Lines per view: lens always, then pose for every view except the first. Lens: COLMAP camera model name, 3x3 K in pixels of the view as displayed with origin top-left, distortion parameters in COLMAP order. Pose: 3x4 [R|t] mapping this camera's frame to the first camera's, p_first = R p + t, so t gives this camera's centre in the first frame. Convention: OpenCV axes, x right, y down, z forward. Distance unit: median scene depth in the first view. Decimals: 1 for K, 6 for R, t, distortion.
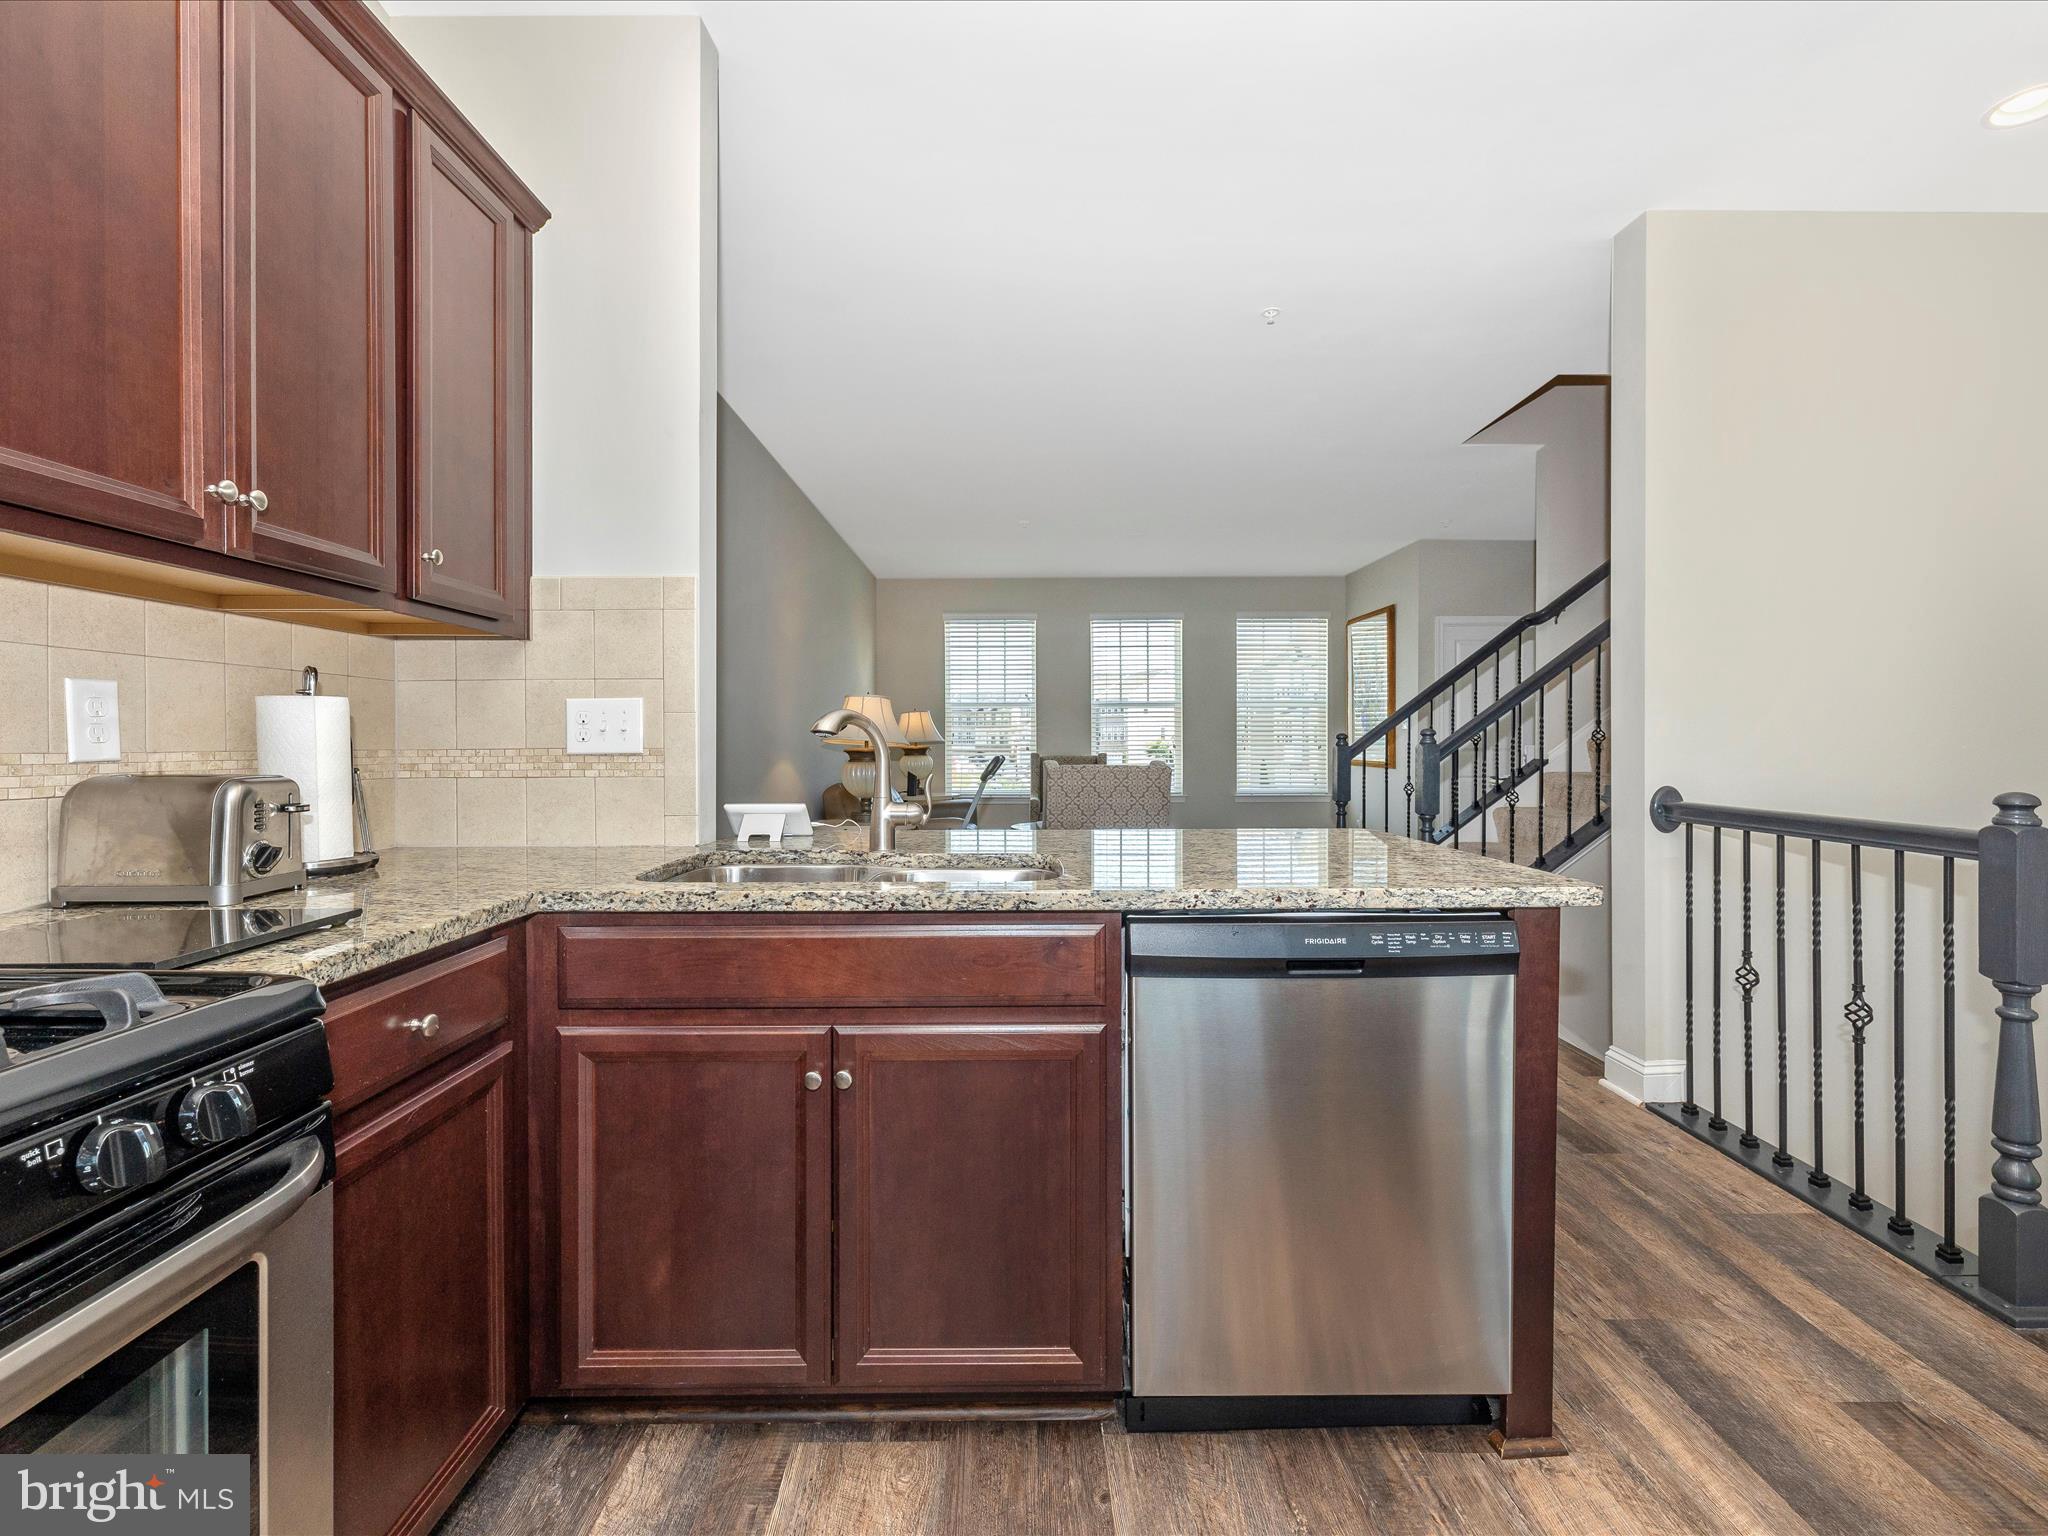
lens RADIAL K [[965.8, 0, 1016.5], [0, 965.8, 748.2], [0, 0, 1]] dist [-0.000888, -0.000530]
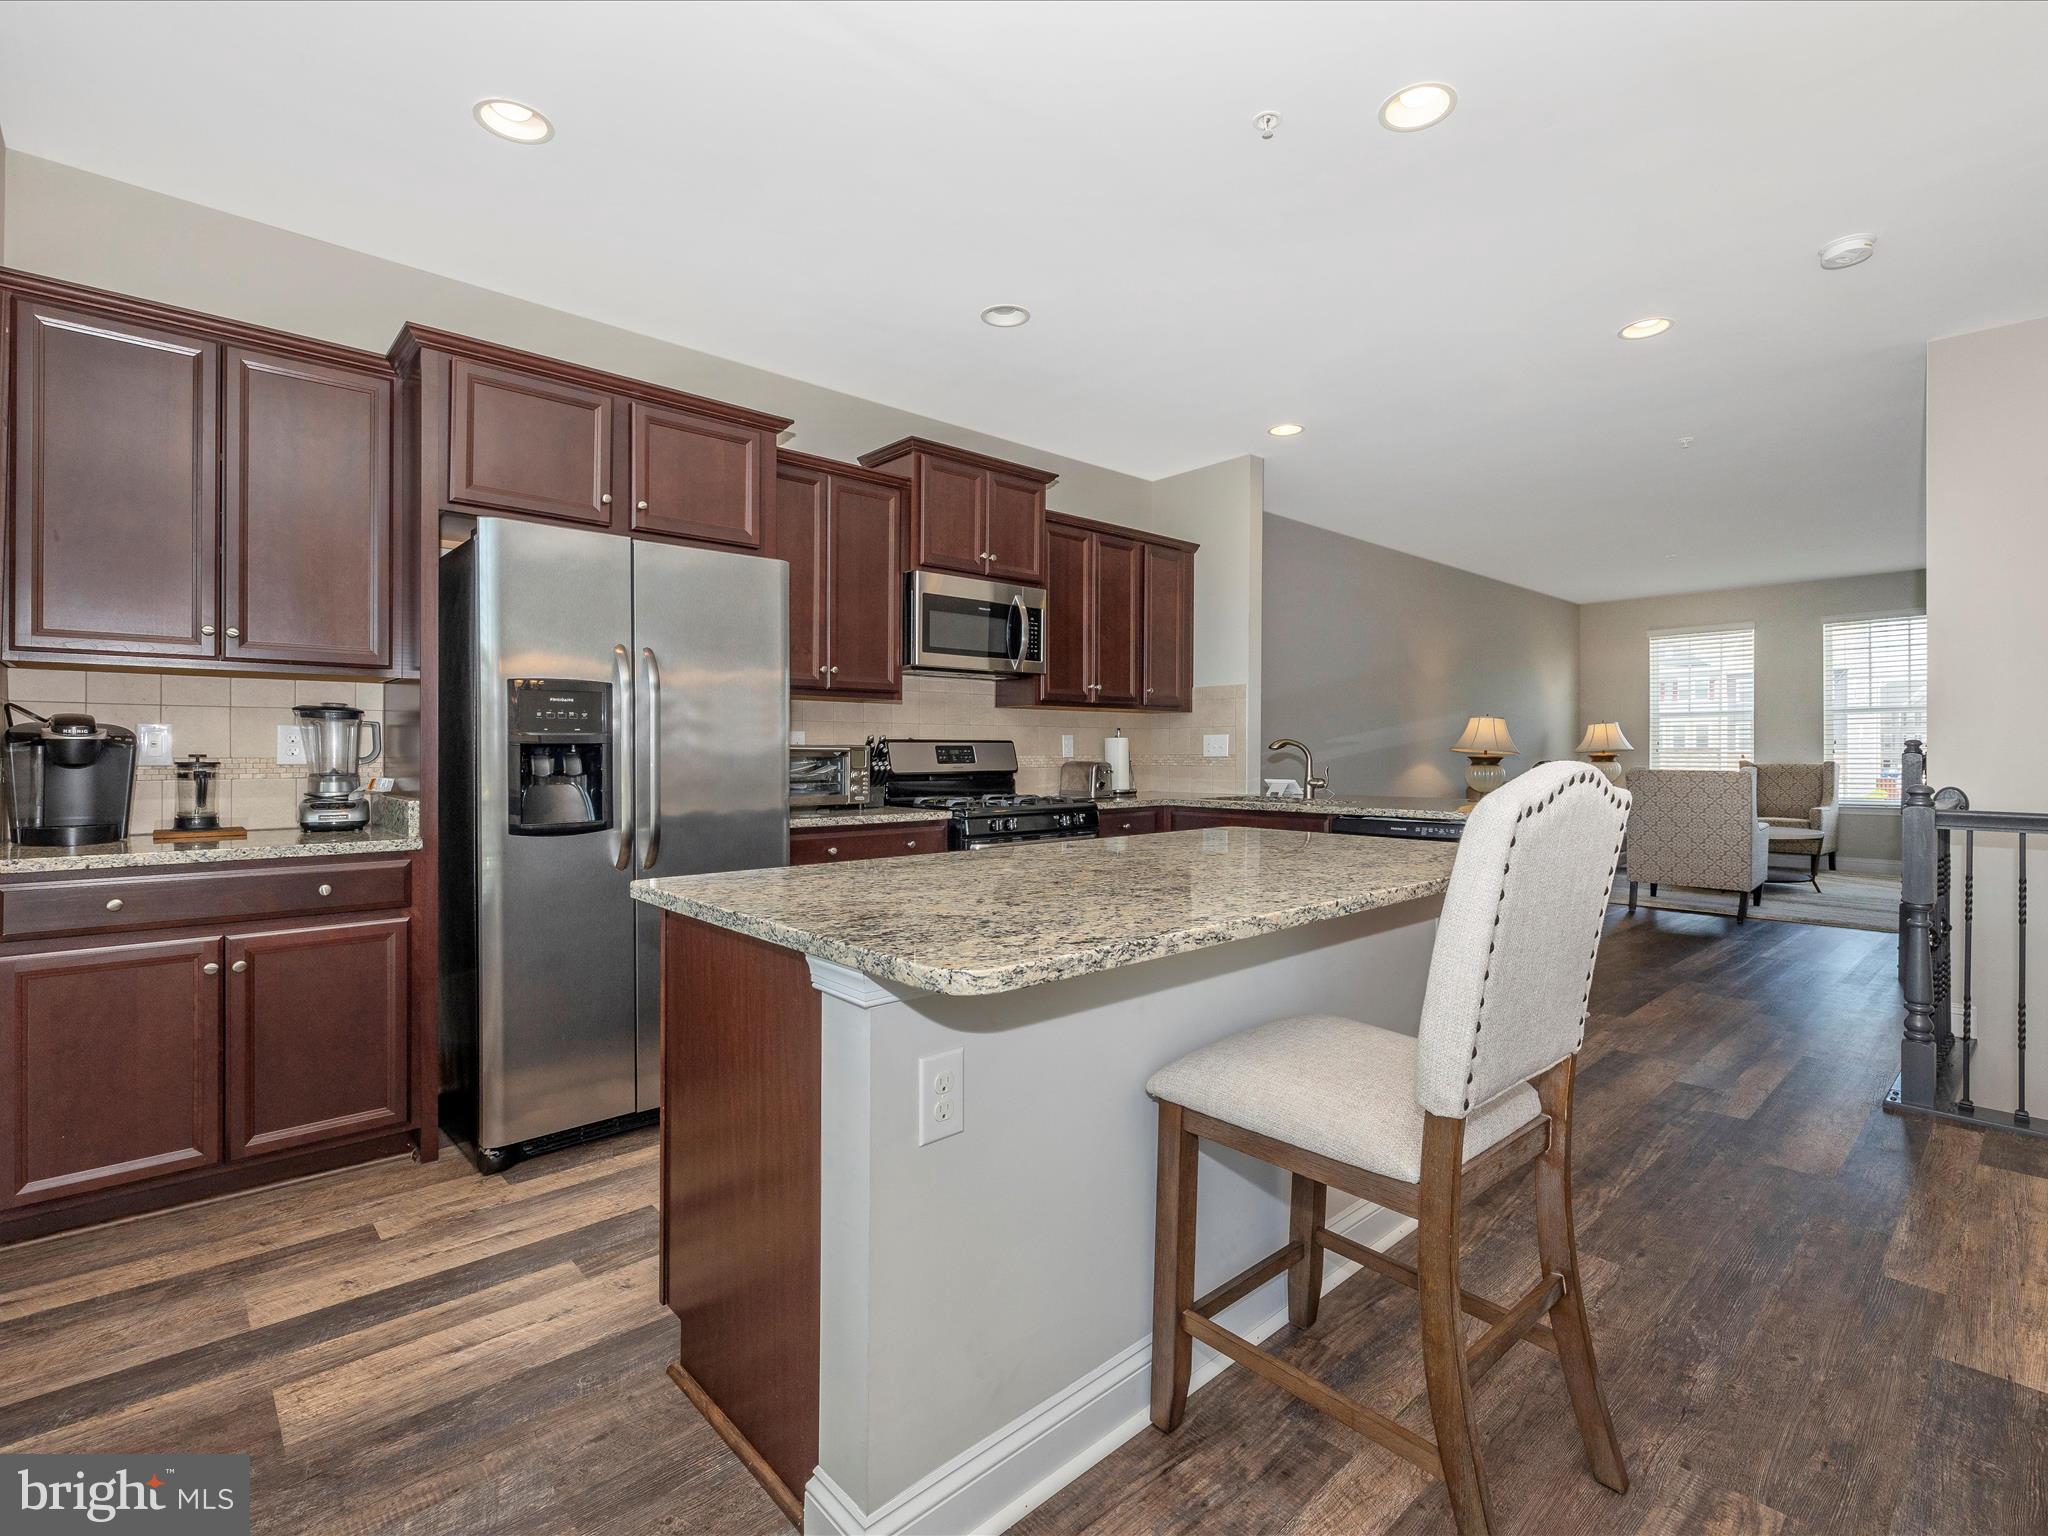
lens RADIAL K [[965.8, 0, 1018.2], [0, 965.8, 762.7], [0, 0, 1]] dist [-0.000888, -0.000530]
pose [[0.670424, 0.013454, -0.741856, 1.129466], [-0.004627, 0.999892, 0.013953, -0.011865], [0.741964, -0.005922, 0.670414, -1.103061]]
